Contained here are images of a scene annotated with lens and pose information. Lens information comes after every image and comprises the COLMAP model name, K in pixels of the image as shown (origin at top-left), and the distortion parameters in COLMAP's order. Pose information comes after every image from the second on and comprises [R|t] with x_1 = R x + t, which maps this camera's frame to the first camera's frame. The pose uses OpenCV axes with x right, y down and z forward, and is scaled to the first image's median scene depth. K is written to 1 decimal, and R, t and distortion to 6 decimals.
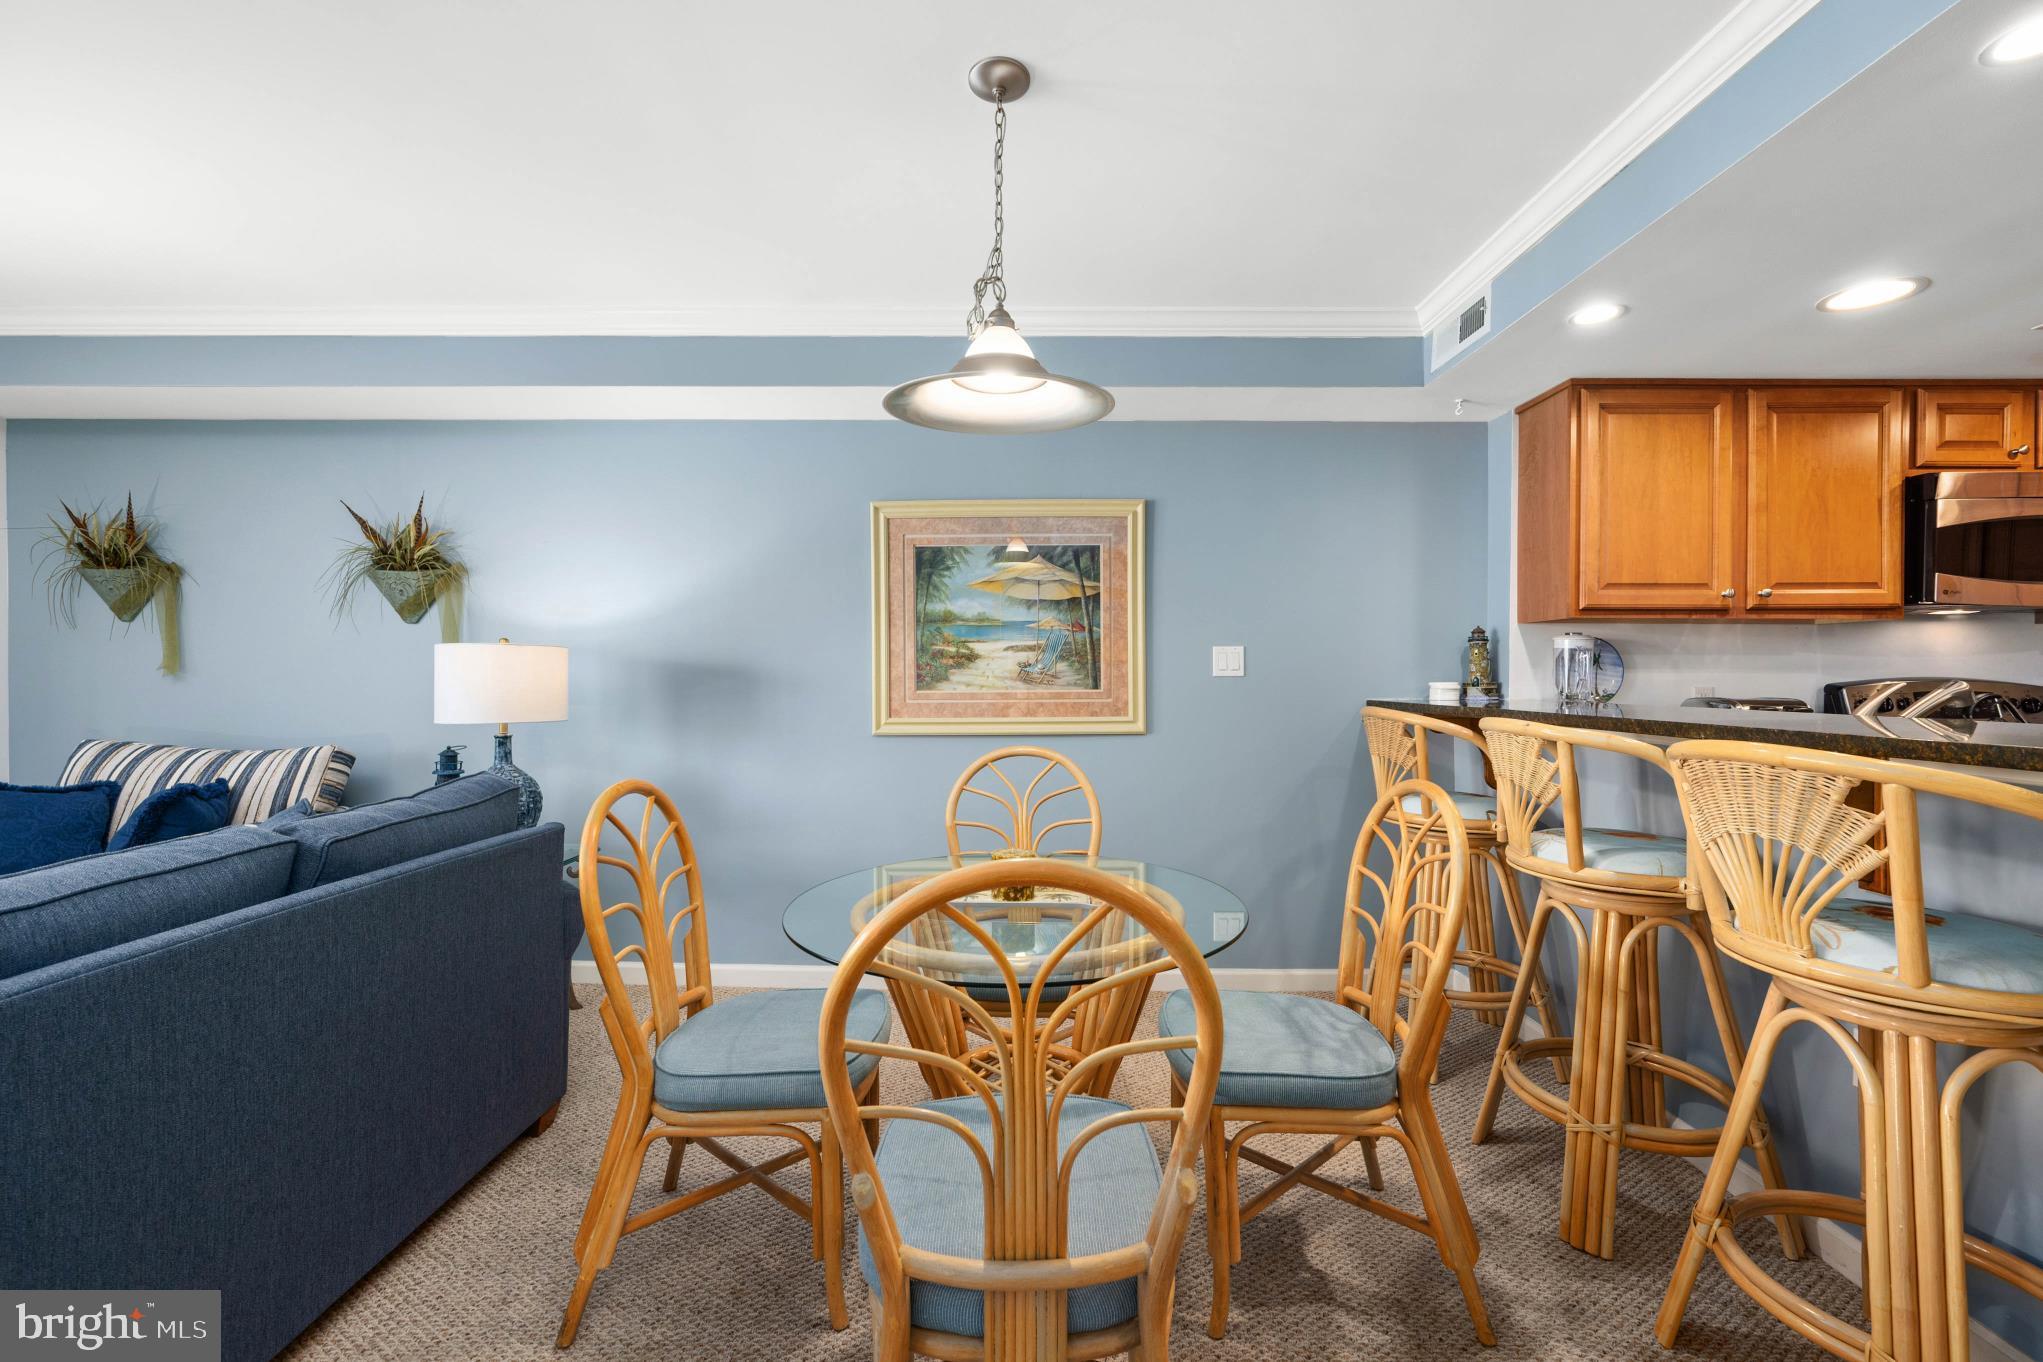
lens RADIAL K [[836.5, 0, 1021.5], [0, 836.5, 681.0], [0, 0, 1]] dist [-0.000928, -0.002773]
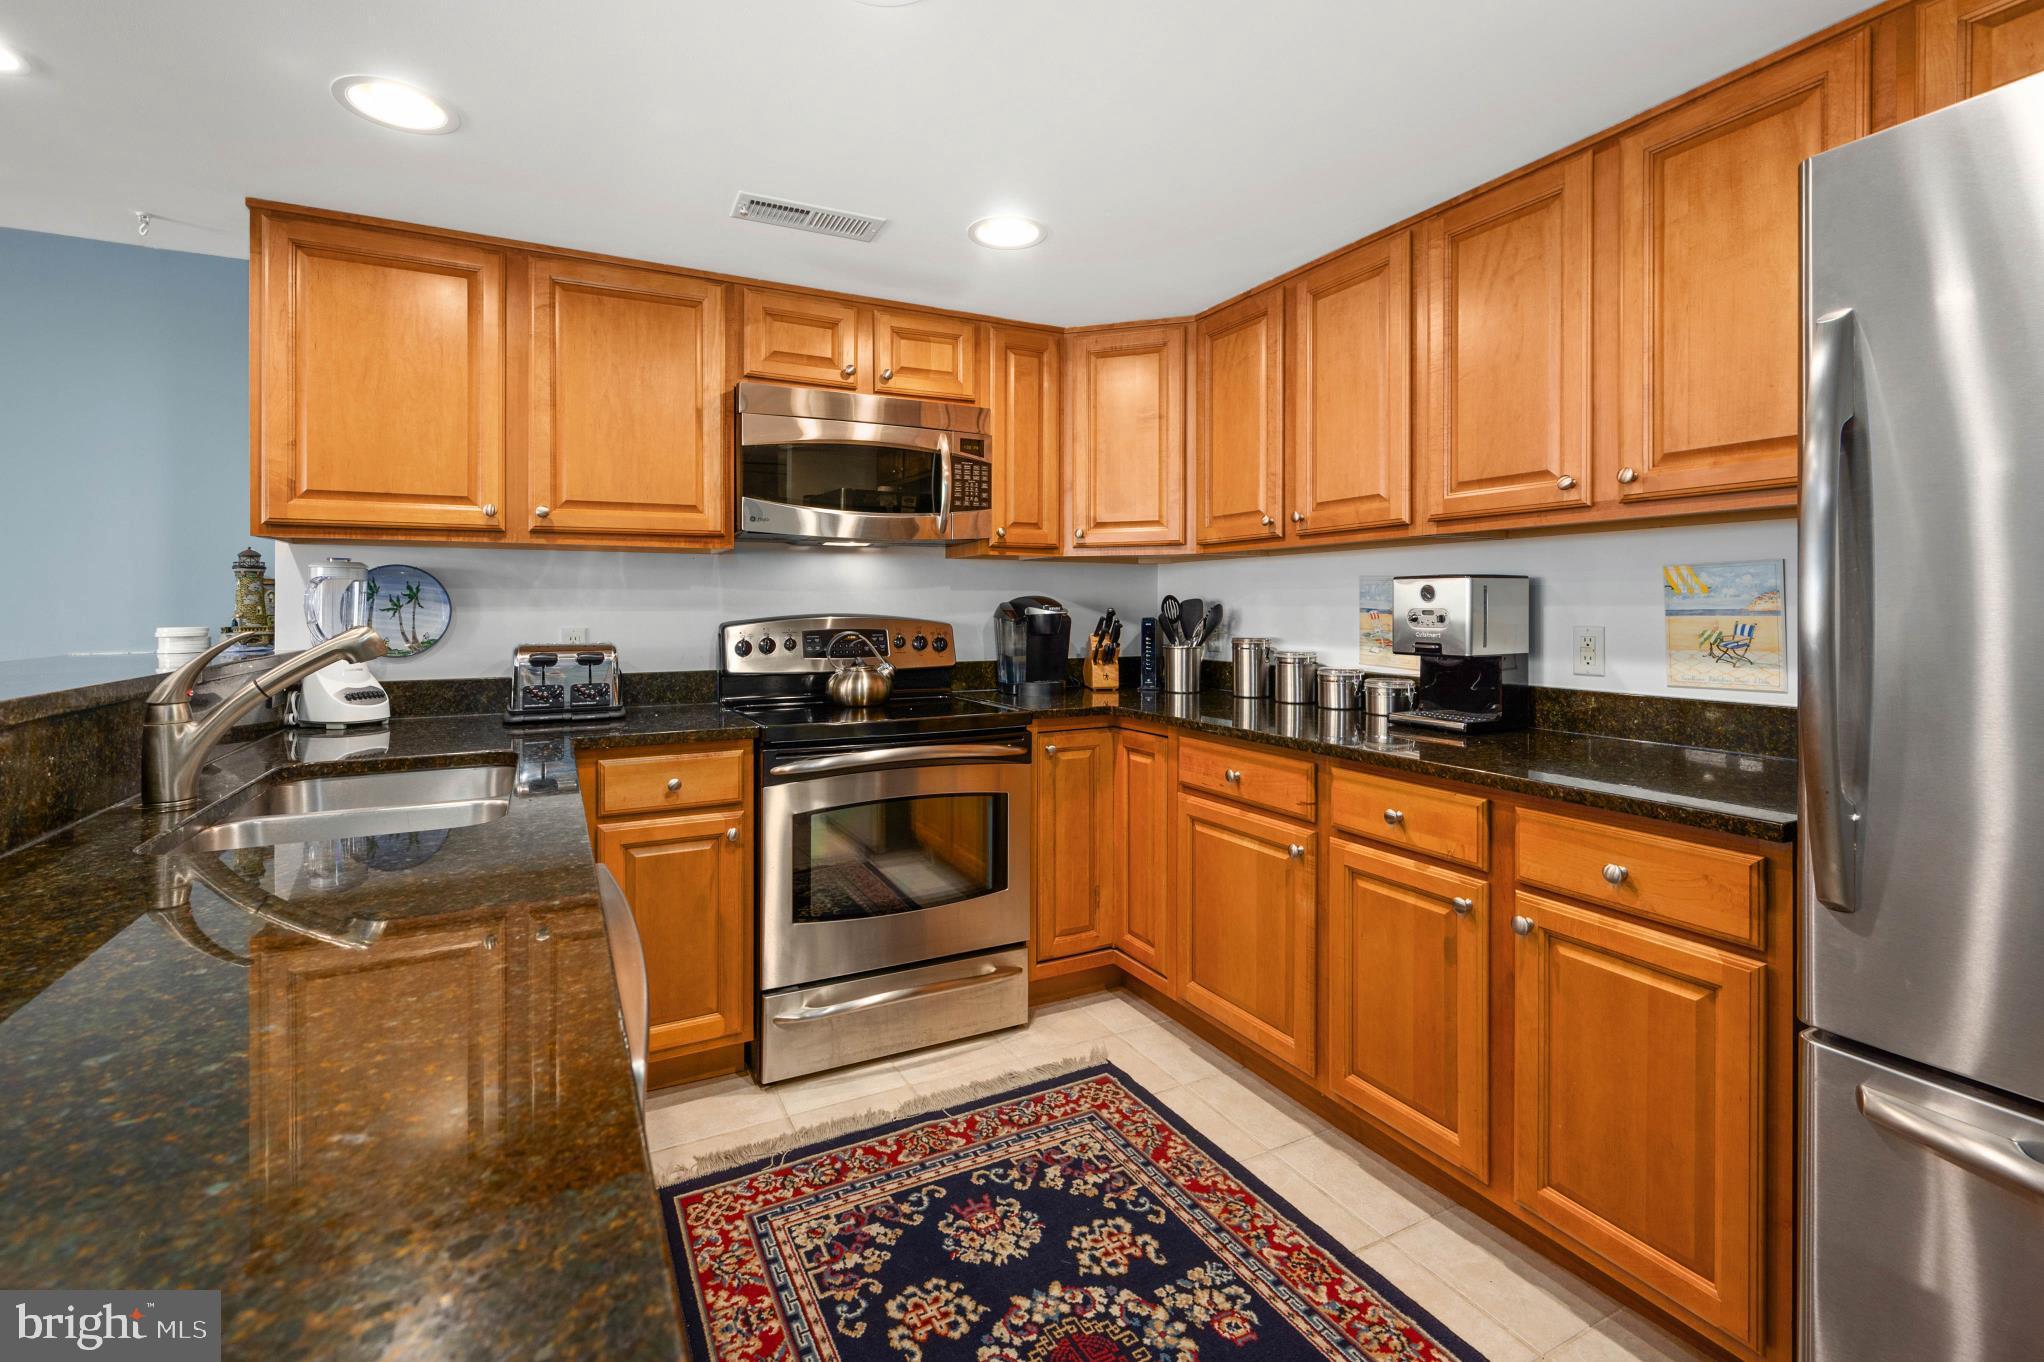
lens RADIAL K [[899.9, 0, 1010.5], [0, 899.9, 613.2], [0, 0, 1]] dist [0.023977, 0.000013]
pose [[0.889098, -0.009958, 0.457609, 0.753561], [0.009740, 0.999949, 0.002837, -0.005626], [-0.457614, 0.001934, 0.889149, 0.015337]]
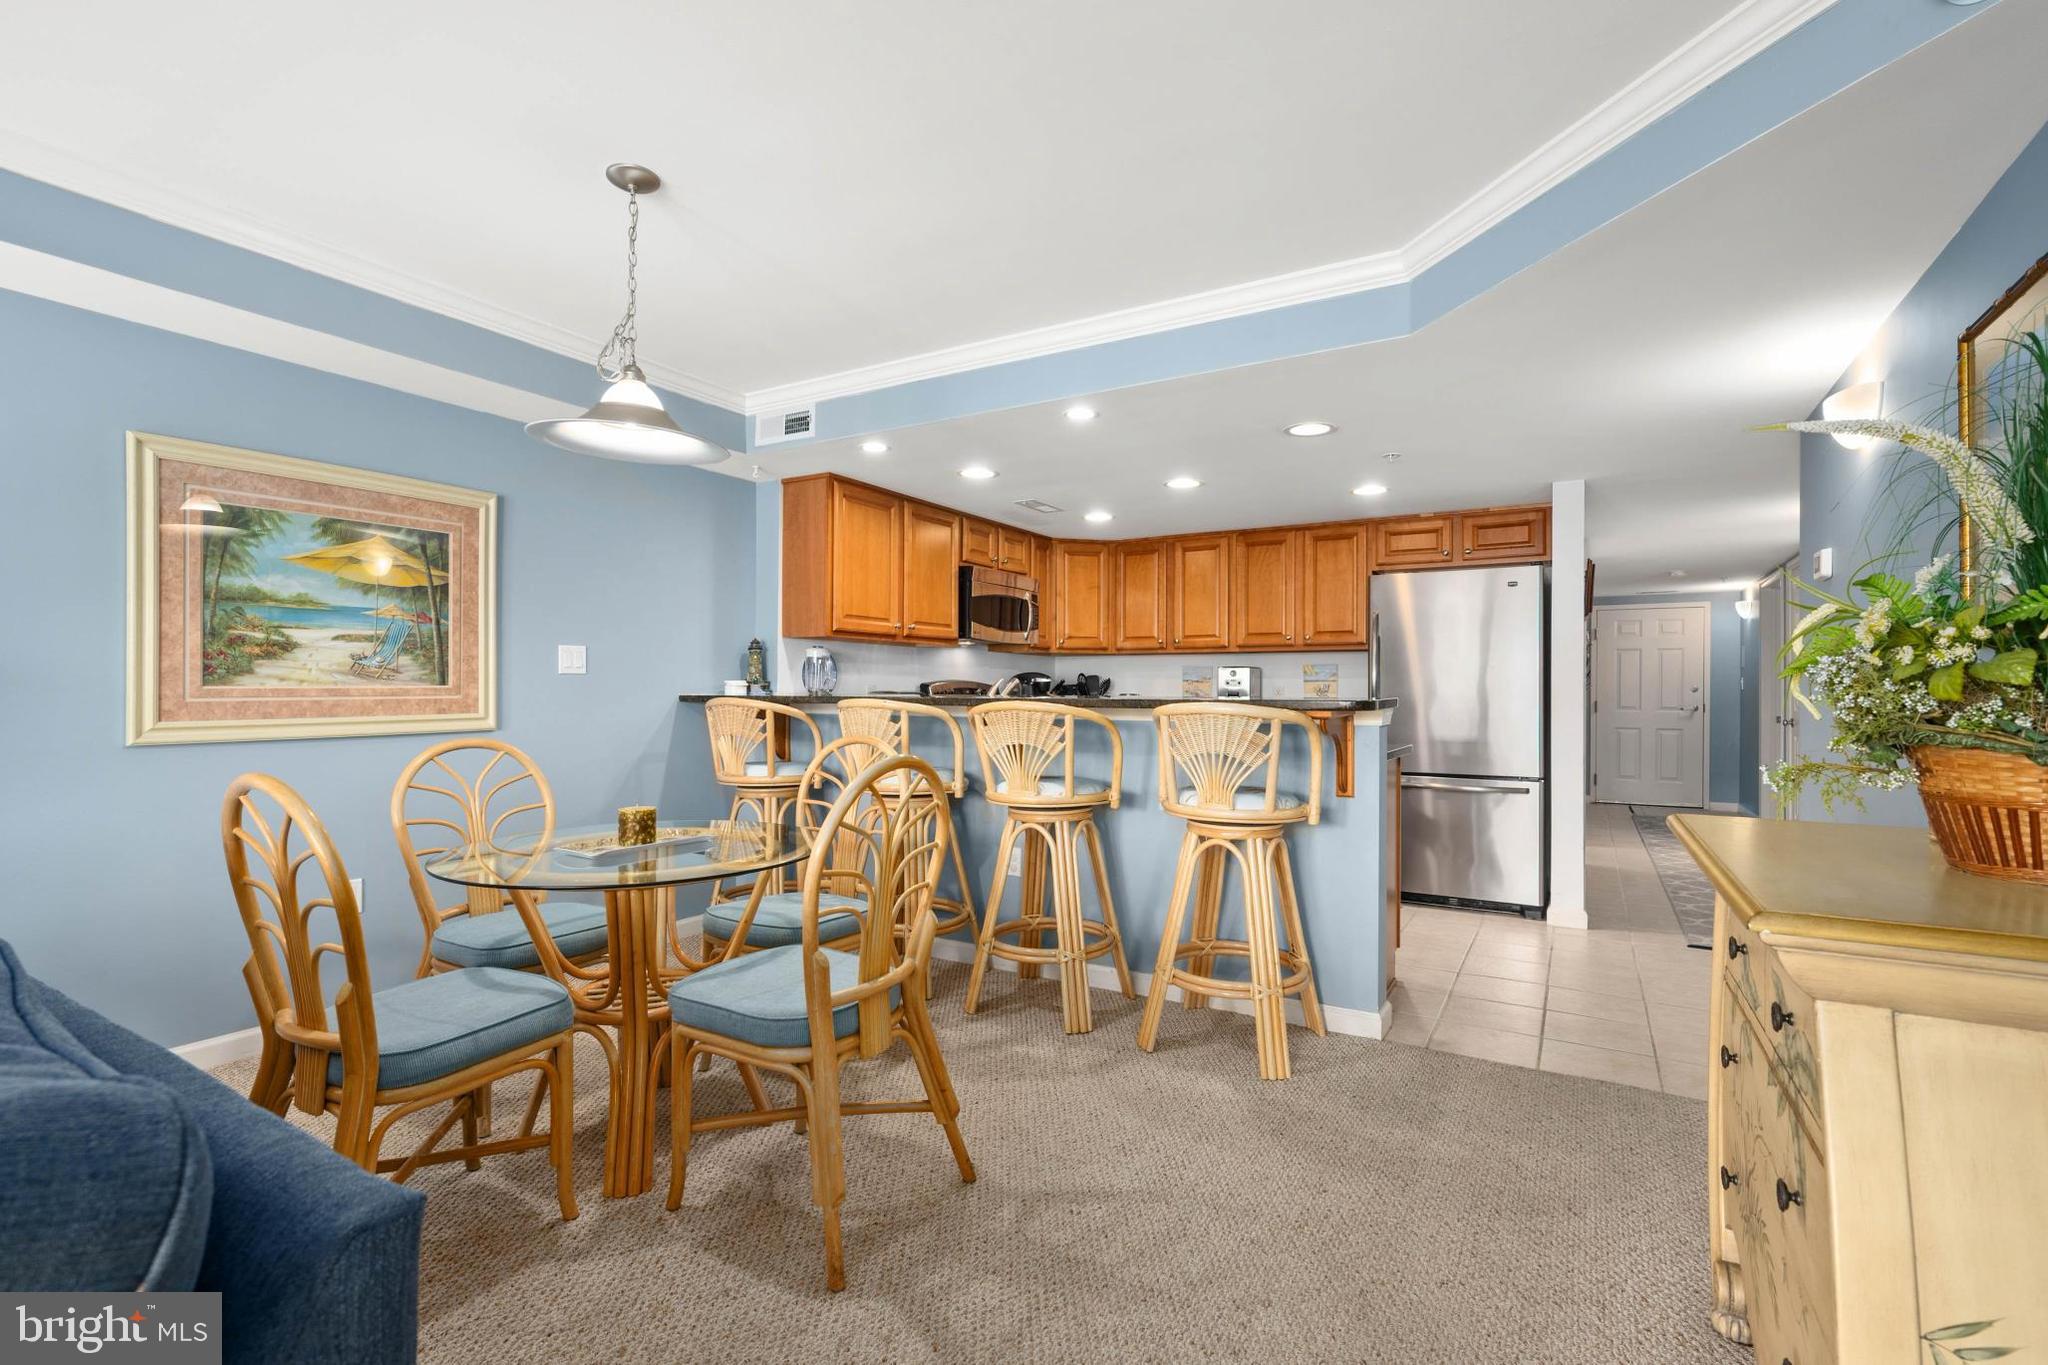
lens RADIAL K [[933.3, 0, 1024.0], [0, 933.3, 682.5], [0, 0, 1]] dist [0.000246, -0.000053]
pose [[0.505199, 0.007199, 0.862973, -0.492114], [0.002514, 0.999949, -0.009814, 0.018863], [-0.862999, 0.007128, 0.505155, -0.099418]]
